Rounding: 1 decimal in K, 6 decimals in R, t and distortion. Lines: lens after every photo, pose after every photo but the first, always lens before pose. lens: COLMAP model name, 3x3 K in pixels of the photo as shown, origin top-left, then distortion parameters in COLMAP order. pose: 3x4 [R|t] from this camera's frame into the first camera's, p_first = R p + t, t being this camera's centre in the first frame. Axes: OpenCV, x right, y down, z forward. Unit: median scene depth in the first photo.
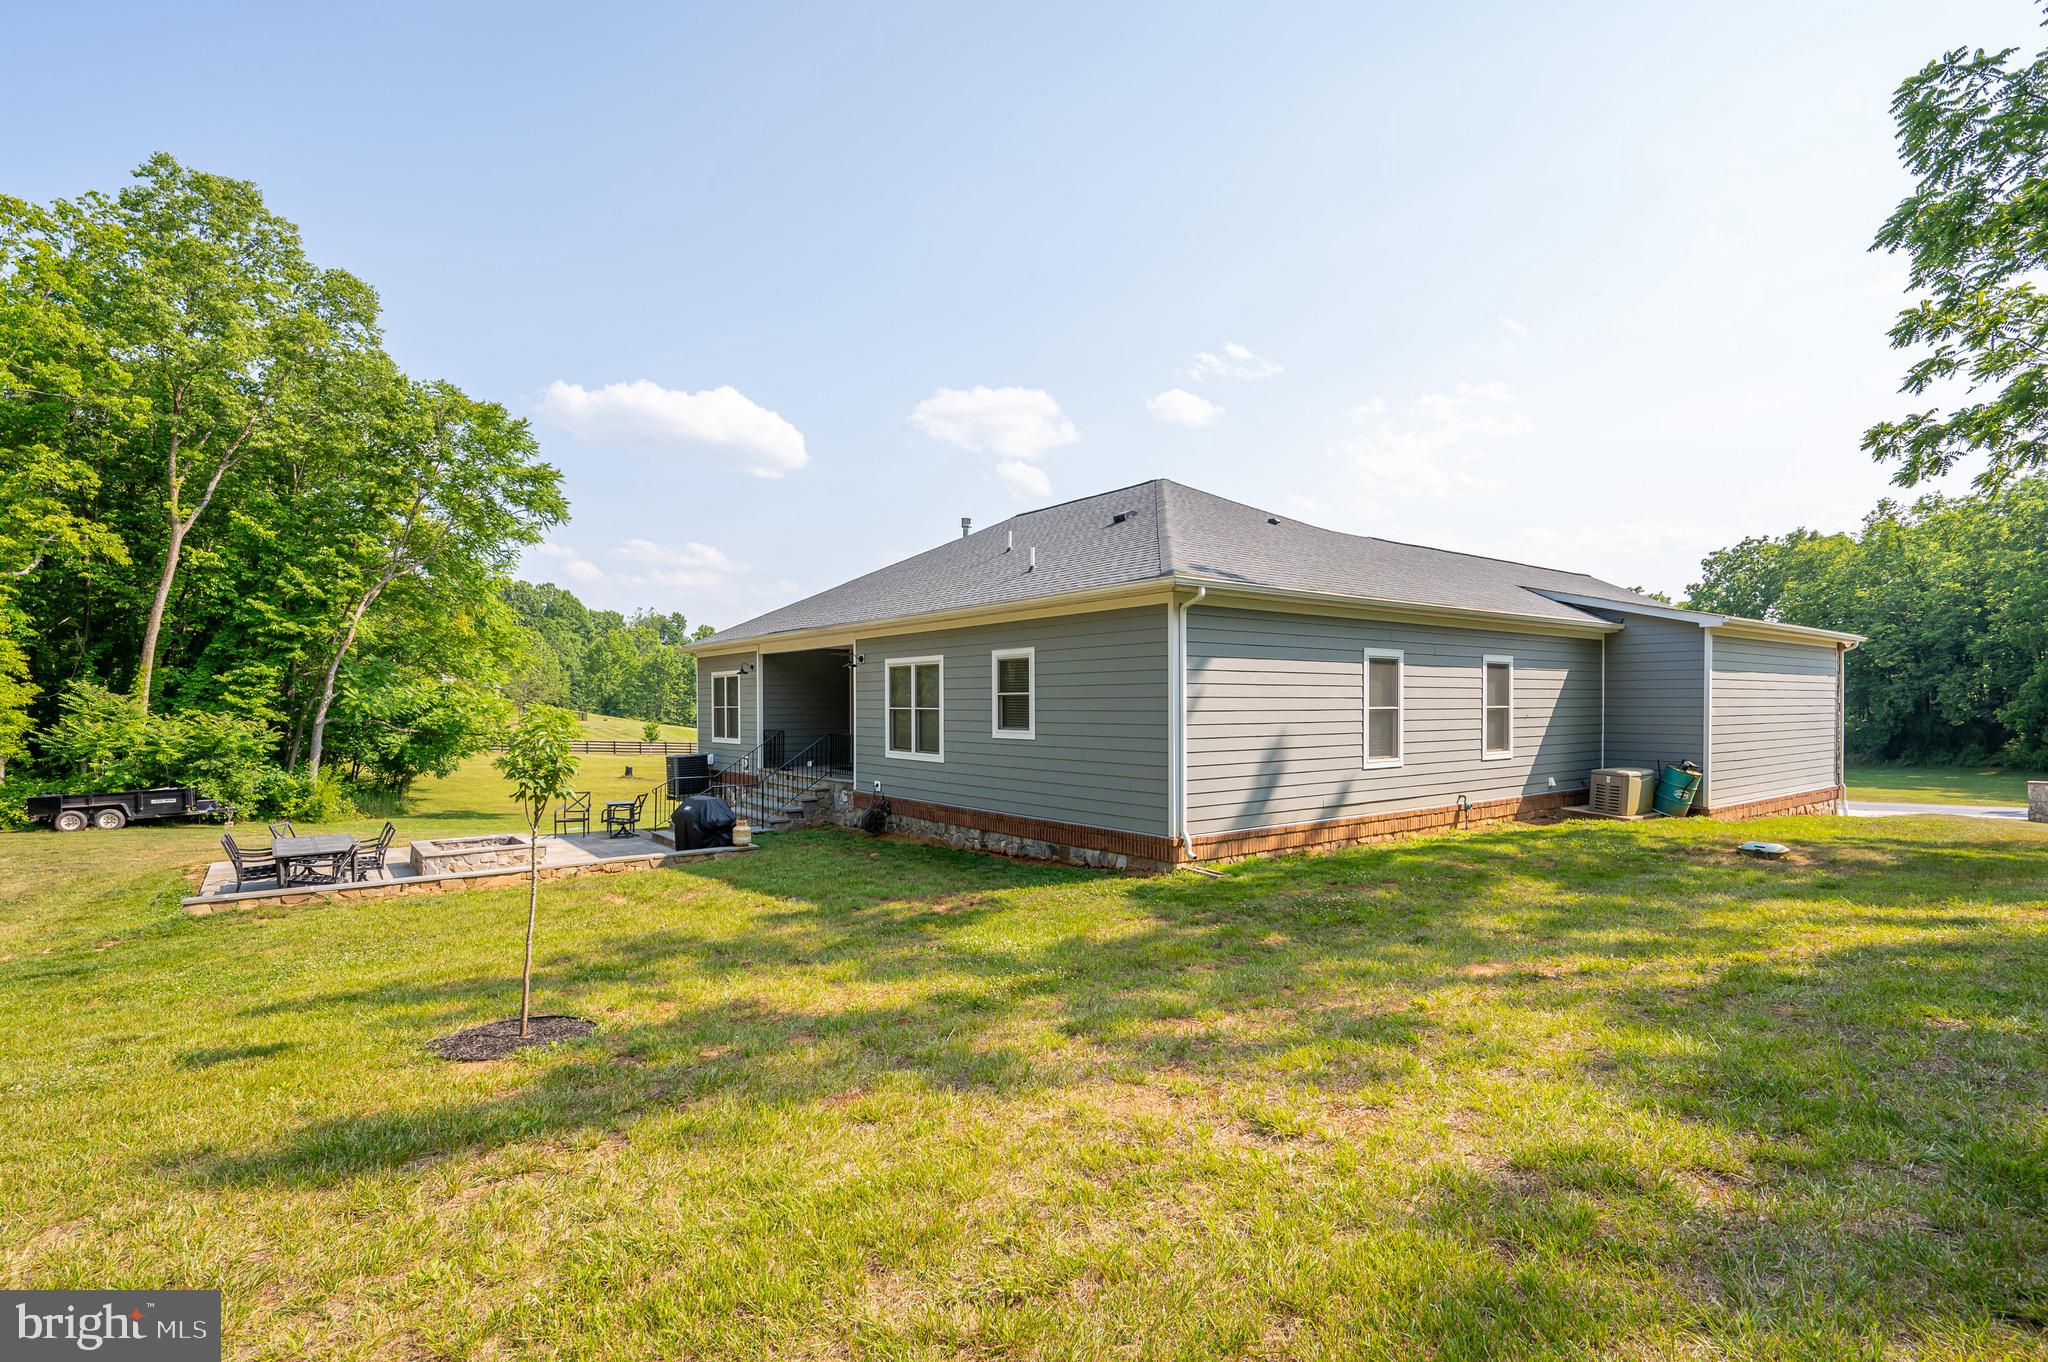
lens RADIAL K [[926.3, 0, 1009.9], [0, 926.3, 715.1], [0, 0, 1]] dist [-0.002772, 0.000484]
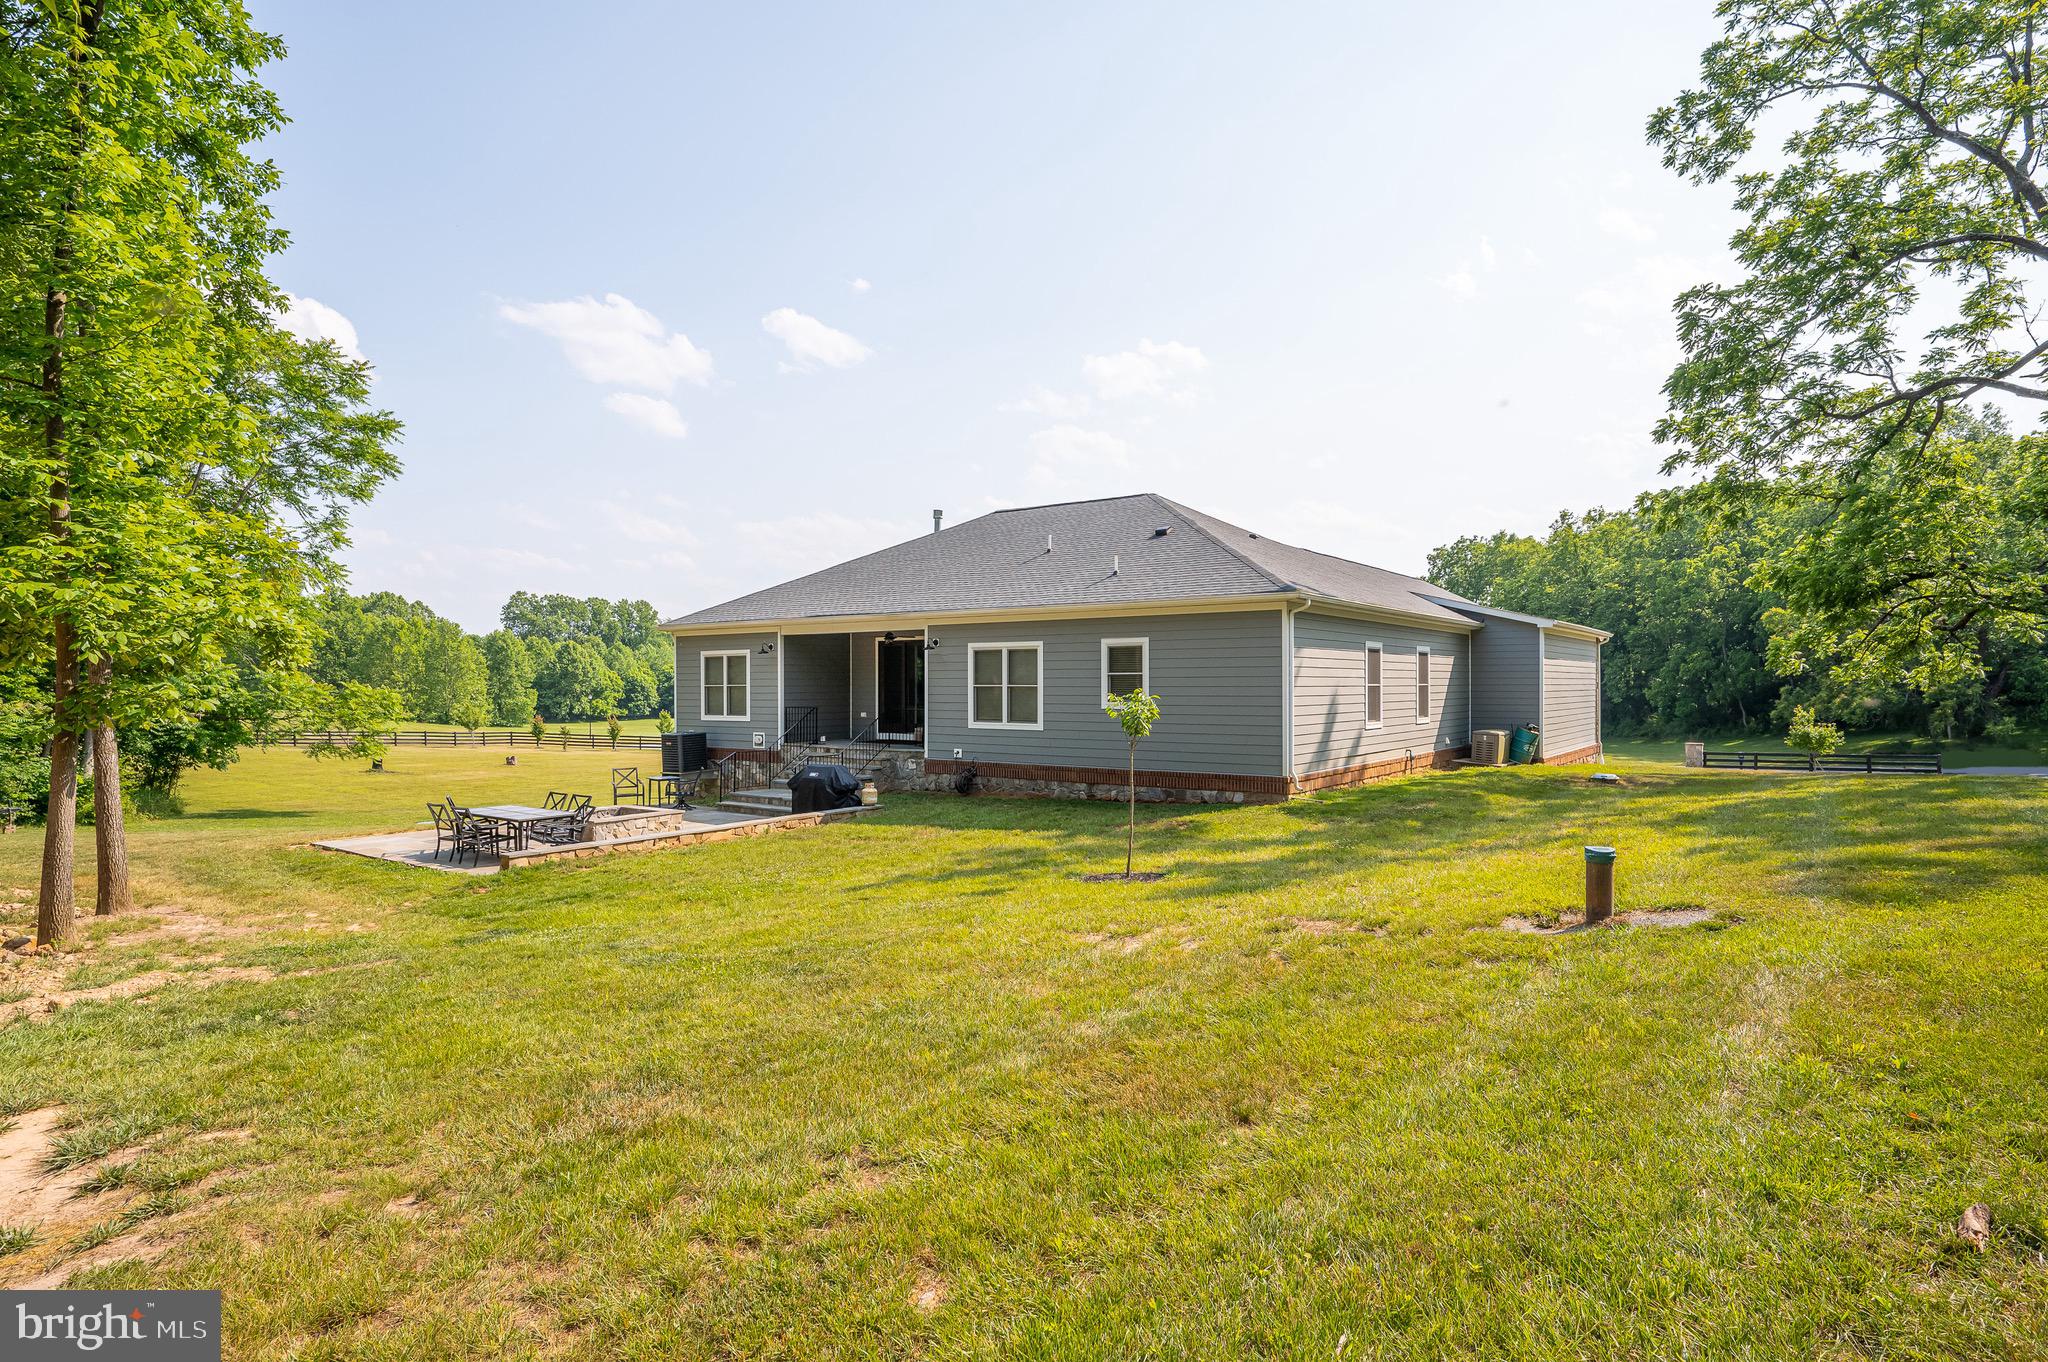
lens RADIAL K [[1030.9, 0, 1018.8], [0, 1030.9, 682.6], [0, 0, 1]] dist [-0.006581, 0.000101]
pose [[0.958565, 0.000640, 0.284875, -0.465802], [0.003527, 0.999894, -0.014116, 0.007515], [-0.284854, 0.014536, 0.958461, -0.272511]]
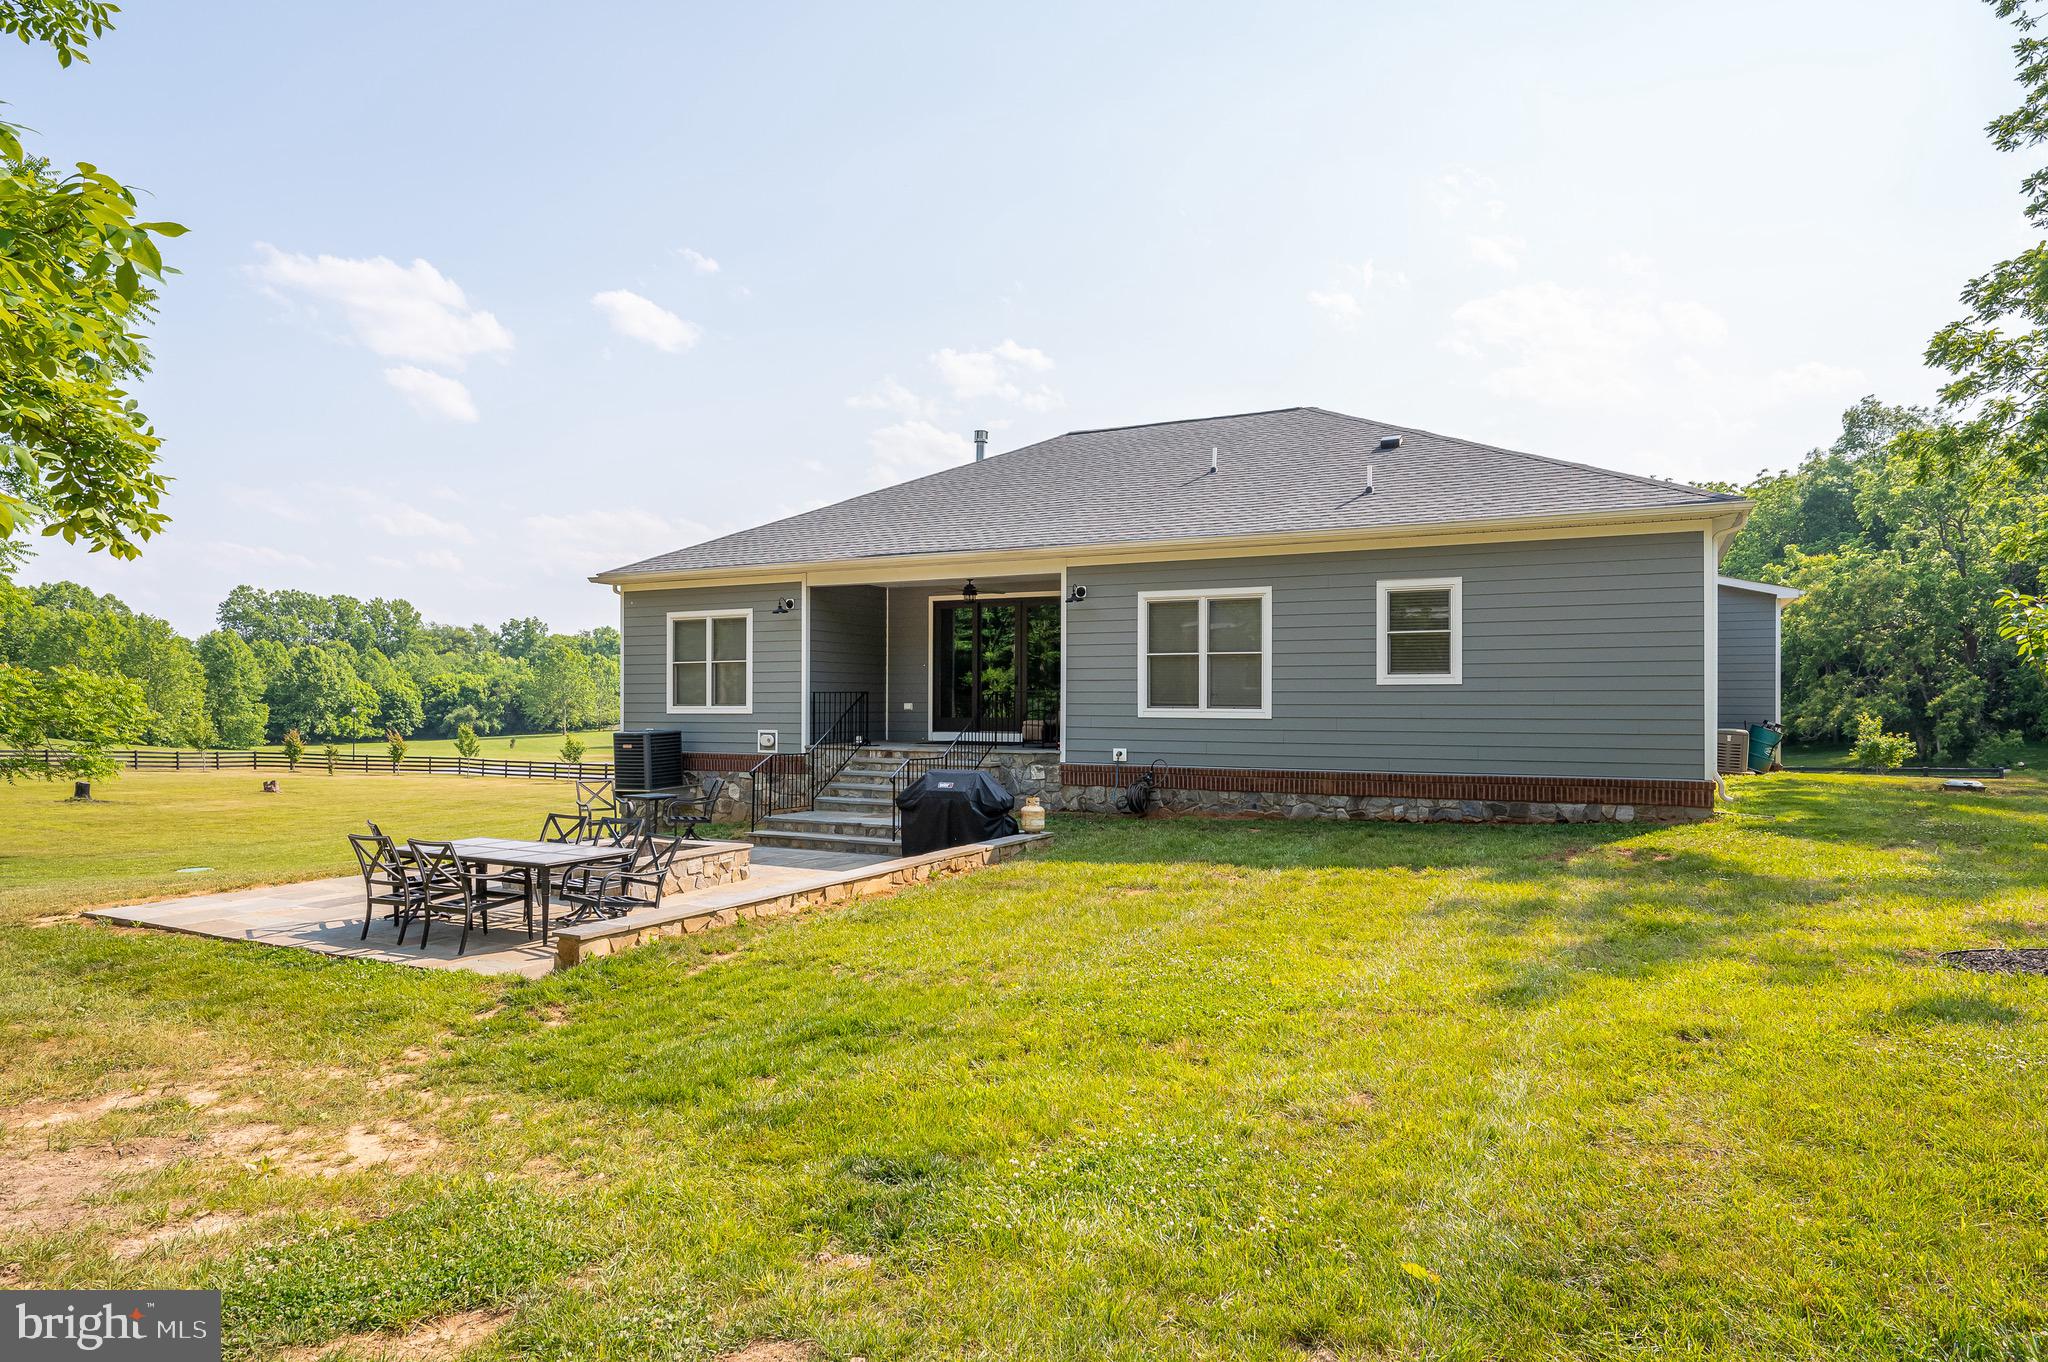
lens RADIAL K [[1135.9, 0, 1010.8], [0, 1135.9, 693.7], [0, 0, 1]] dist [-0.003957, -0.000752]
pose [[0.905553, 0.008973, 0.424138, -0.674848], [0.000236, 0.999765, -0.021655, 0.048945], [-0.424233, 0.019710, 0.905339, 0.182769]]
